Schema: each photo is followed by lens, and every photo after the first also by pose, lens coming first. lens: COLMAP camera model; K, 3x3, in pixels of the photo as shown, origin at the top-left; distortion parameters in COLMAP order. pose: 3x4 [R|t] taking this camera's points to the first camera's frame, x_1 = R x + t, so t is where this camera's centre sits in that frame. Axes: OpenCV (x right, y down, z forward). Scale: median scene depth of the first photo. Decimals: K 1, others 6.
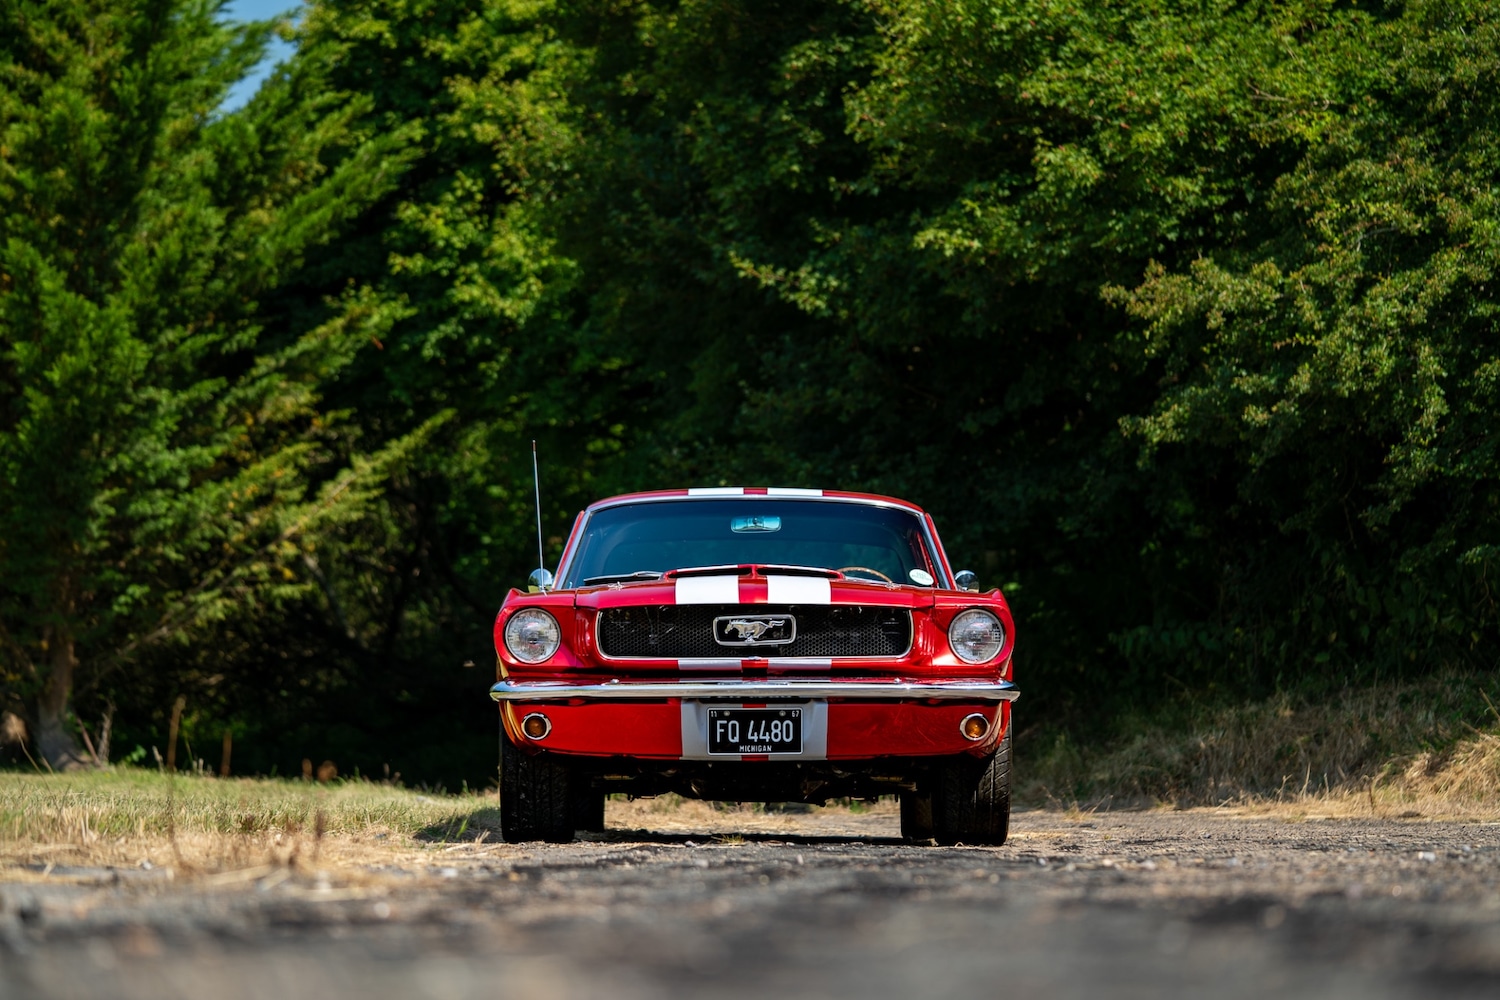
lens RADIAL K [[3962.2, 0, 738.3], [0, 3962.2, 531.0], [0, 0, 1]] dist [-0.151685, 0.000000]
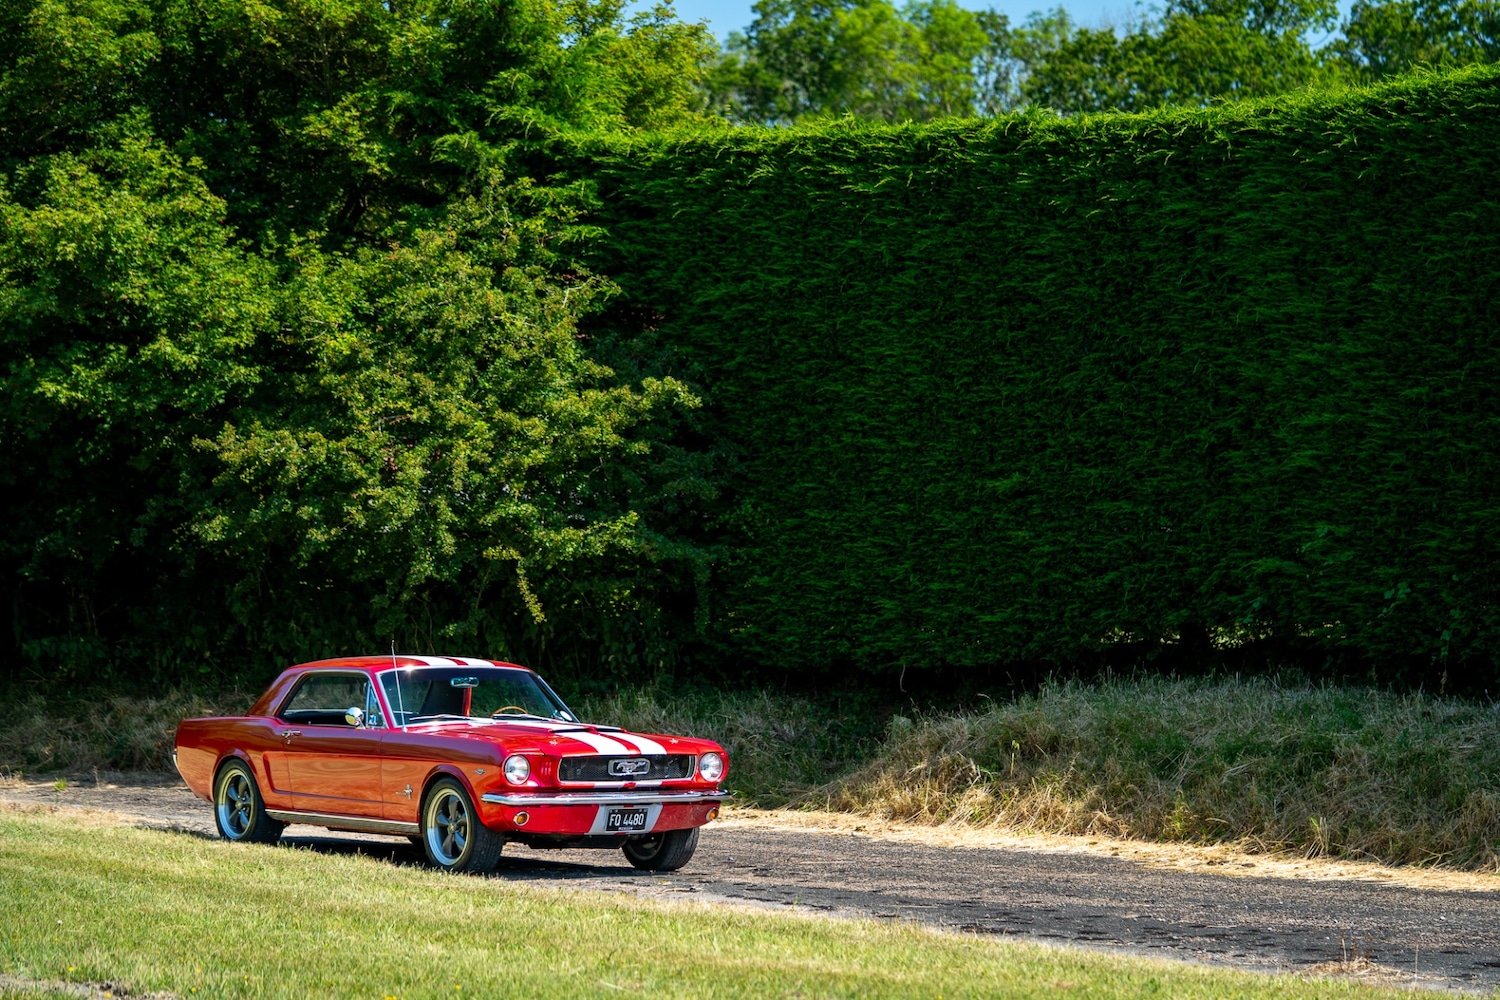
lens RADIAL K [[3962.2, 0, 752.2], [0, 3962.2, 490.4], [0, 0, 1]] dist [-0.151685, 0.000000]
pose [[0.807506, 0.029485, 0.589122, -0.556765], [-0.054512, 0.998206, 0.024761, -0.082039], [-0.587335, -0.052109, 0.807665, -0.294410]]
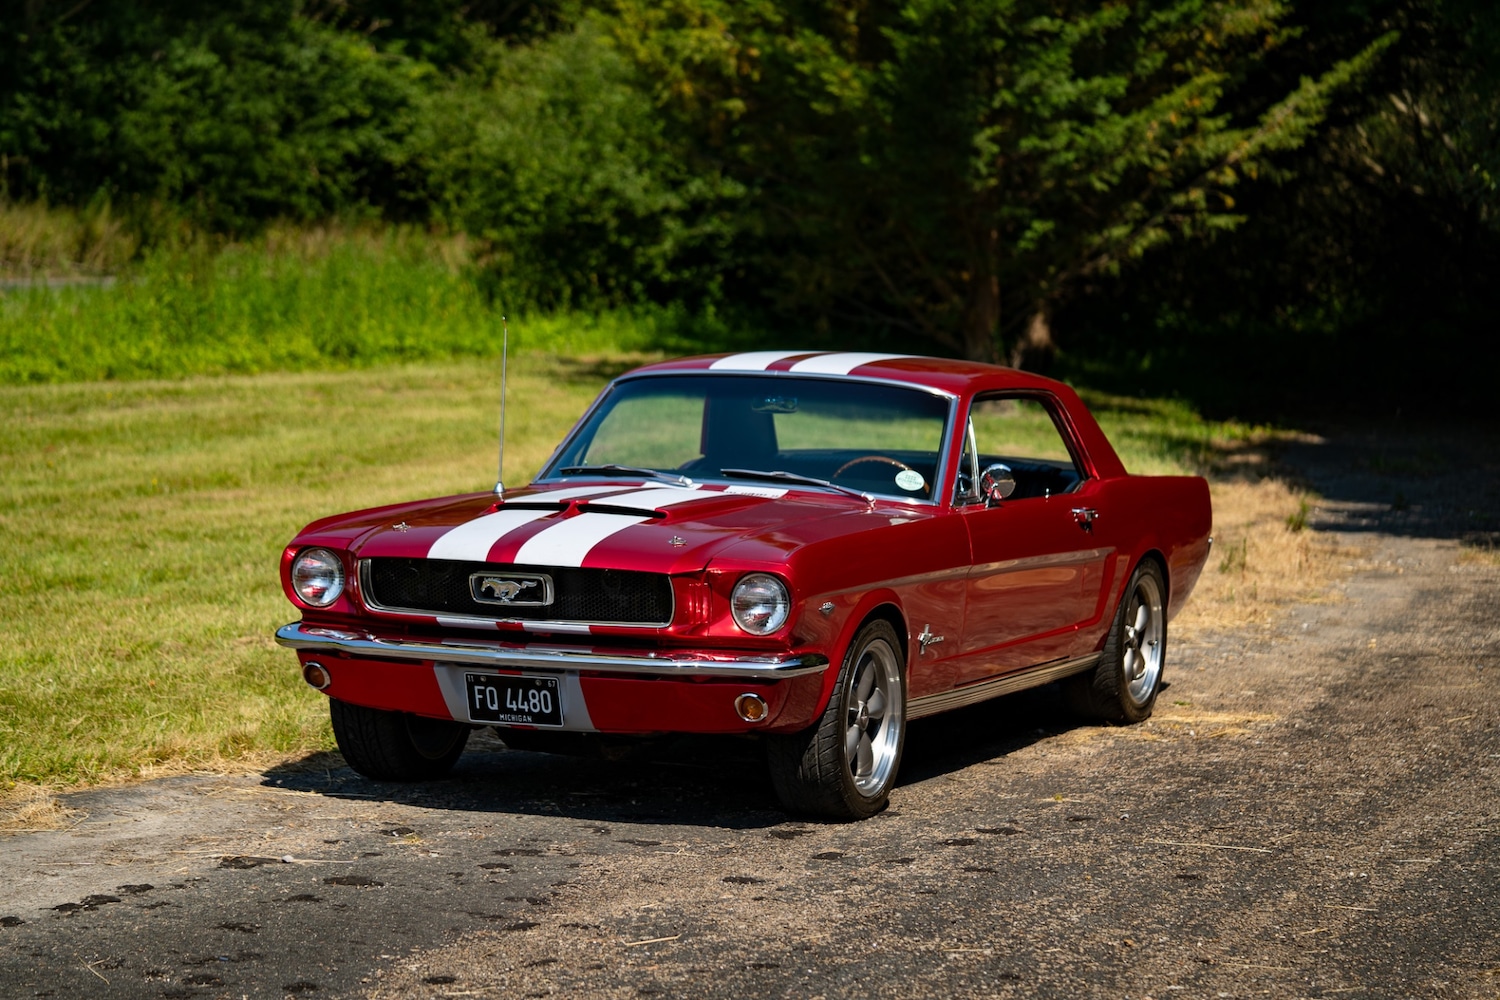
lens RADIAL K [[3962.2, 0, 737.7], [0, 3962.2, 508.7], [0, 0, 1]] dist [-0.151685, 0.000000]
pose [[0.920482, 0.045482, -0.388130, 0.207377], [0.006381, 0.991322, 0.131299, -0.057563], [0.390734, -0.123335, 0.912204, 0.103231]]
